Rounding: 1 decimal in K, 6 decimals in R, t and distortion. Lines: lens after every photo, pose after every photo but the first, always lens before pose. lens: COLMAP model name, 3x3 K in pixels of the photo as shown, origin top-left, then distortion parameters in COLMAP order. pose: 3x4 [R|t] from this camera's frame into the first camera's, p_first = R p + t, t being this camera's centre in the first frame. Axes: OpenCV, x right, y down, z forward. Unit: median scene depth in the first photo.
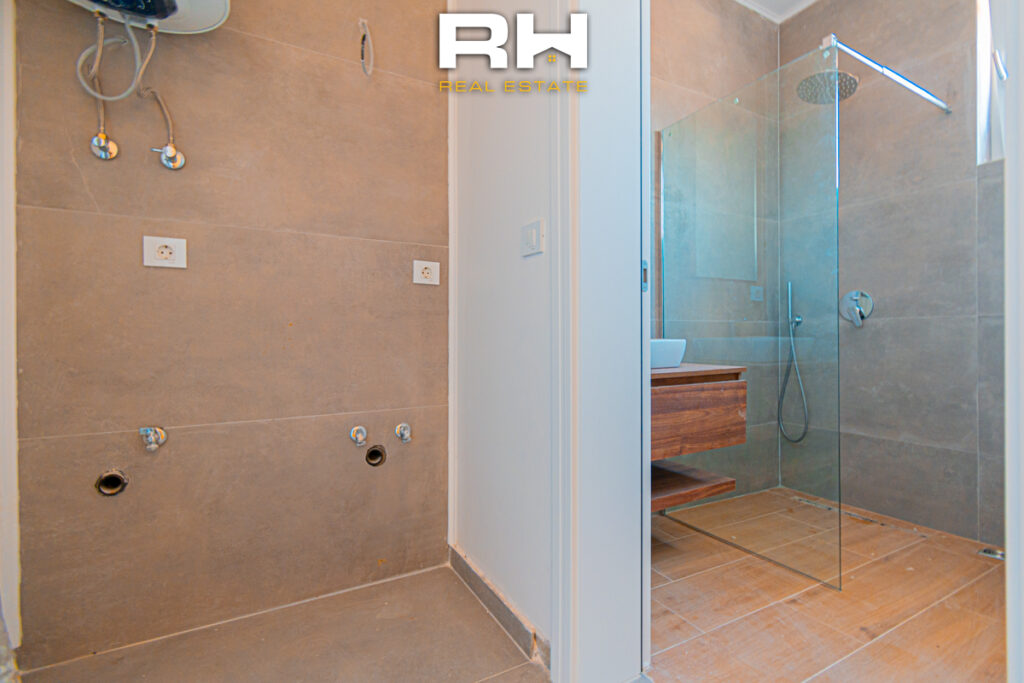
lens RADIAL K [[460.5, 0, 515.3], [0, 460.5, 339.4], [0, 0, 1]] dist [0.001562, -0.000878]
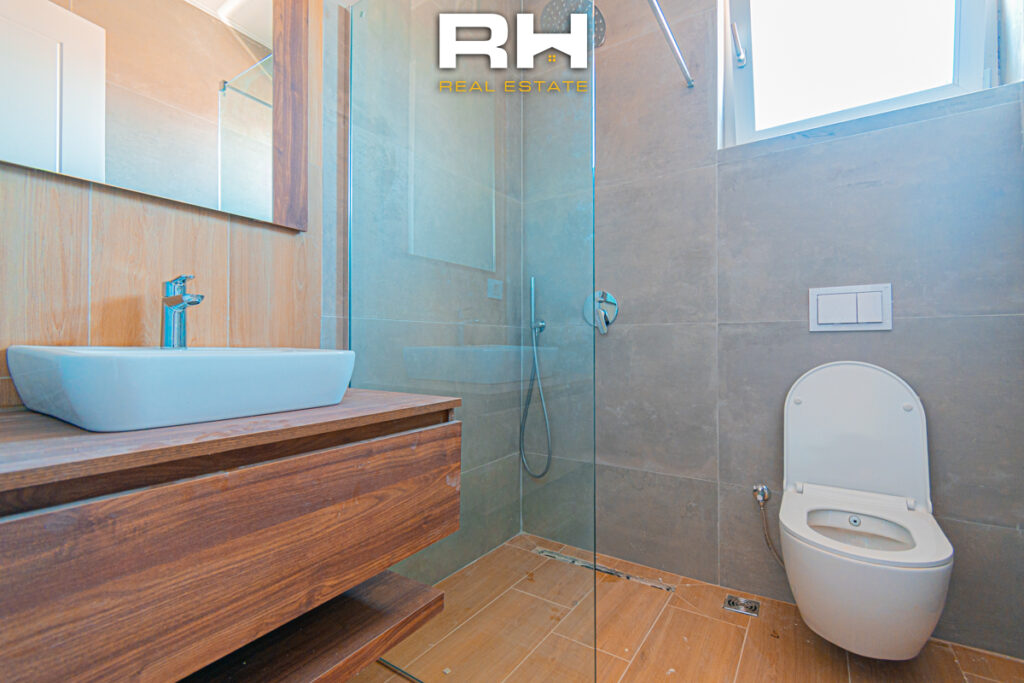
lens RADIAL K [[460.5, 0, 510.6], [0, 460.5, 343.8], [0, 0, 1]] dist [0.001562, -0.000878]
pose [[0.889012, 0.007405, 0.457823, 0.232028], [-0.004672, 0.999964, -0.007100, -0.003896], [-0.457859, 0.004173, 0.889015, 0.363305]]
